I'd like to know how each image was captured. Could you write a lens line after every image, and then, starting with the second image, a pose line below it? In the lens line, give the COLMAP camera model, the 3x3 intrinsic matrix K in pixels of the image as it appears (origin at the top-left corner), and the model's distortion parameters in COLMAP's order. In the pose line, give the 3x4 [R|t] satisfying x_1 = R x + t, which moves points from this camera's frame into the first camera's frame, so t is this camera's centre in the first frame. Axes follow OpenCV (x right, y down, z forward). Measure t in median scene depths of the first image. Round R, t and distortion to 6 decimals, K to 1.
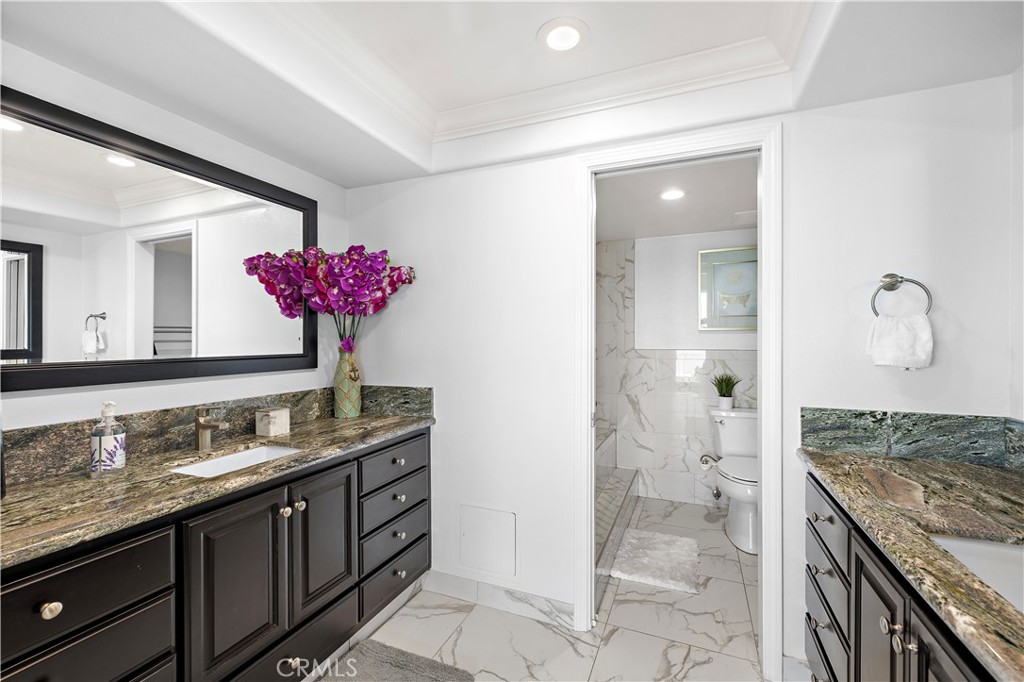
lens RADIAL K [[435.9, 0, 512.2], [0, 435.9, 339.8], [0, 0, 1]] dist [0.003957, 0.000054]
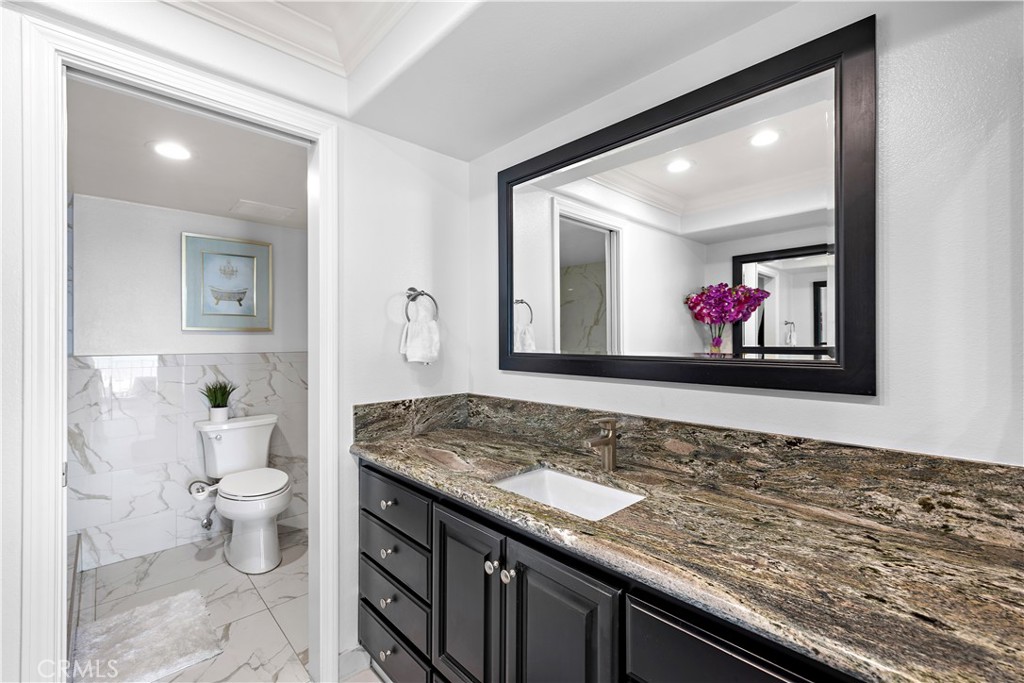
lens RADIAL K [[435.9, 0, 512.4], [0, 435.9, 340.7], [0, 0, 1]] dist [0.003957, 0.000054]
pose [[0.402949, 0.000283, 0.915223, -0.147005], [0.002850, 0.999995, -0.001564, 0.001933], [-0.915218, 0.003239, 0.402946, 0.237434]]
